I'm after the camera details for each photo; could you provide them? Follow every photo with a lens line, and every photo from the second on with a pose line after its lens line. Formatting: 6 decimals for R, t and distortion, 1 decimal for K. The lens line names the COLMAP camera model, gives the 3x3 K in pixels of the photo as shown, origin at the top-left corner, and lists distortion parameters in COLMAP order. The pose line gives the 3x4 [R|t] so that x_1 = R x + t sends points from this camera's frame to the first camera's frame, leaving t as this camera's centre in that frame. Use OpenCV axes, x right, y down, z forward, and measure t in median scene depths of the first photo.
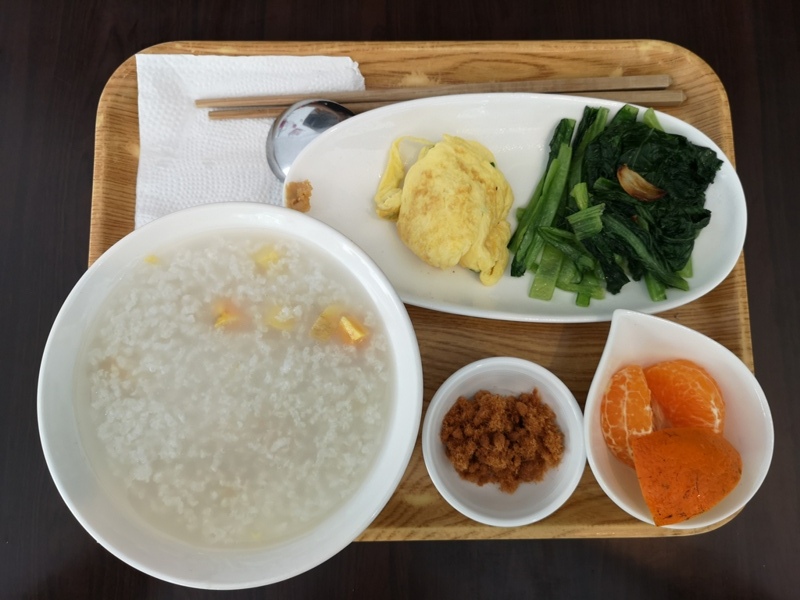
lens RADIAL K [[627.0, 0, 401.7], [0, 627.0, 296.9], [0, 0, 1]] dist [0.027501, -0.015540]
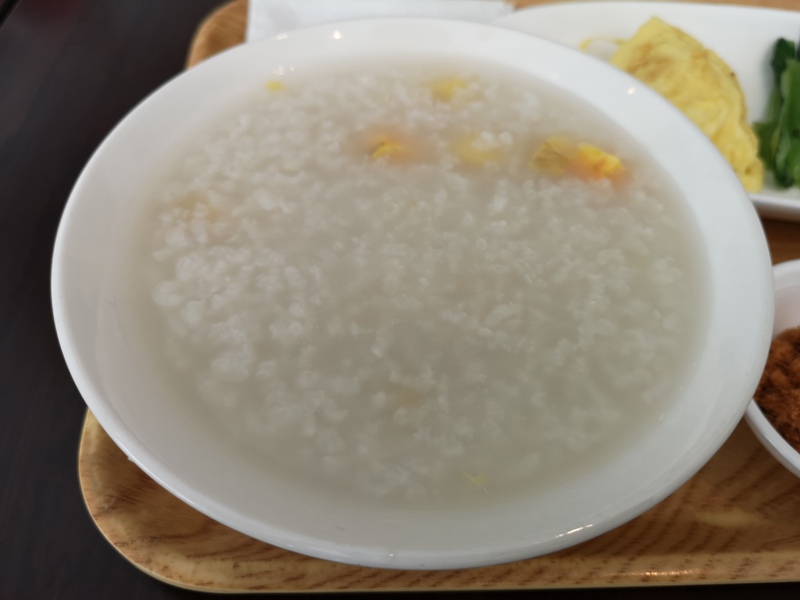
lens RADIAL K [[627.0, 0, 394.6], [0, 627.0, 300.2], [0, 0, 1]] dist [0.027501, -0.015540]
pose [[0.999843, 0.010812, 0.014073, -0.287864], [-0.003312, 0.892746, -0.450548, 0.454022], [-0.017435, 0.450430, 0.892641, 0.524264]]
